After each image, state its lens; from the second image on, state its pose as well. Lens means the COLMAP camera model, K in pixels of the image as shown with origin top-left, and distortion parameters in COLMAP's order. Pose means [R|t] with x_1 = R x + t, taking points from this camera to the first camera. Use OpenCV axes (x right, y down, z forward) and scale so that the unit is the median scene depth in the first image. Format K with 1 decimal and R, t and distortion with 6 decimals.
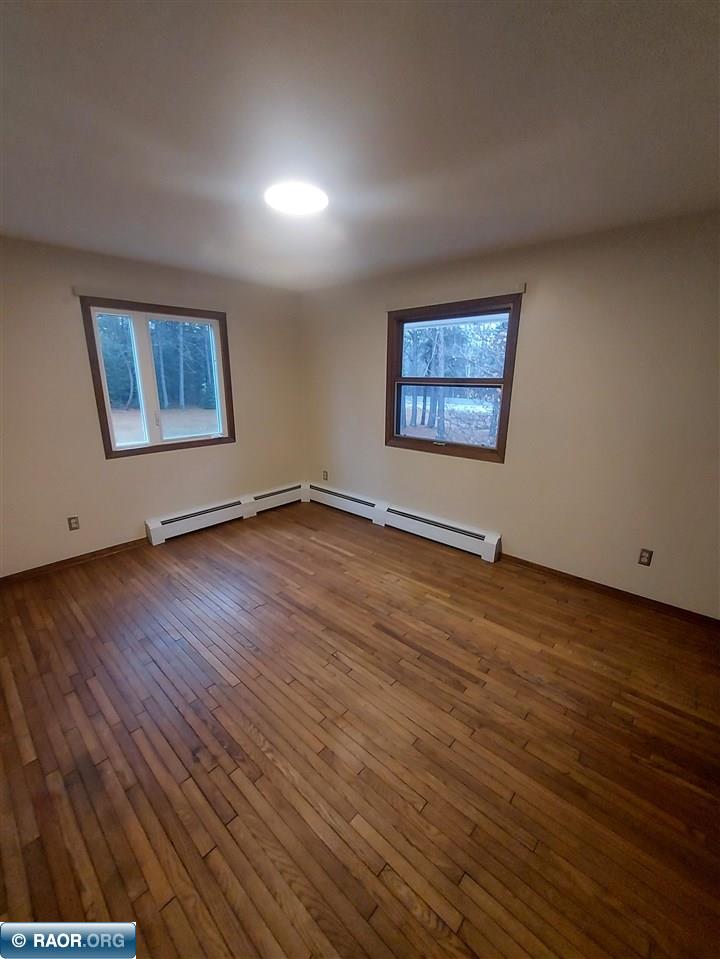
lens RADIAL K [[386.0, 0, 352.0], [0, 386.0, 479.3], [0, 0, 1]] dist [-0.013253, -0.000863]
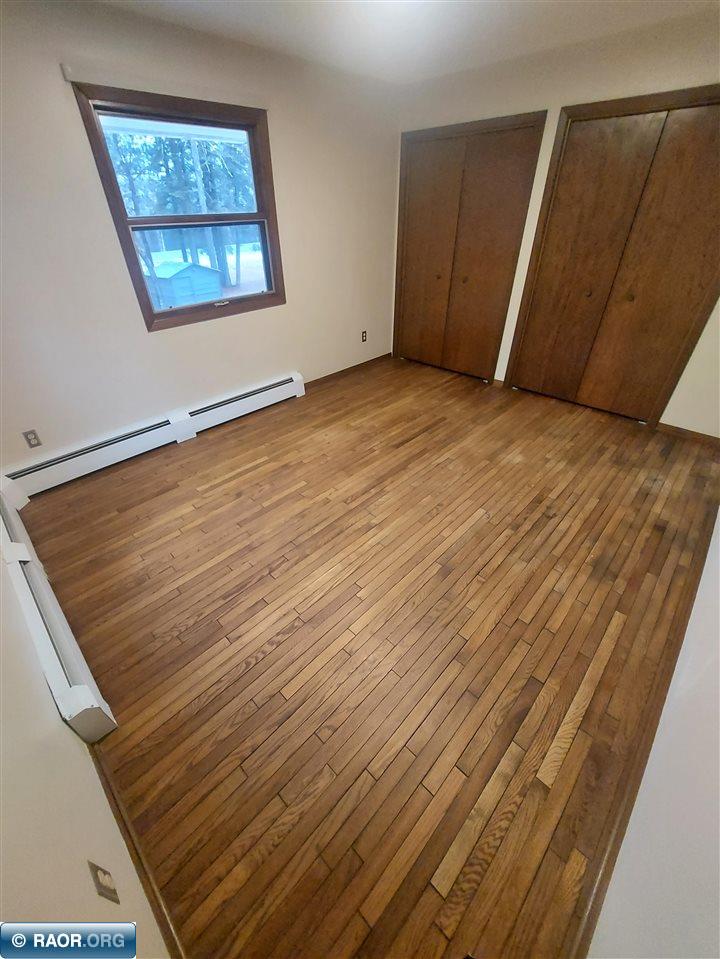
lens RADIAL K [[386.0, 0, 352.0], [0, 386.0, 479.3], [0, 0, 1]] dist [-0.013253, -0.000863]
pose [[0.018357, -0.574157, 0.818539, -0.801112], [0.281895, 0.788437, 0.546720, -0.197065], [-0.959270, 0.220706, 0.176325, 0.760383]]
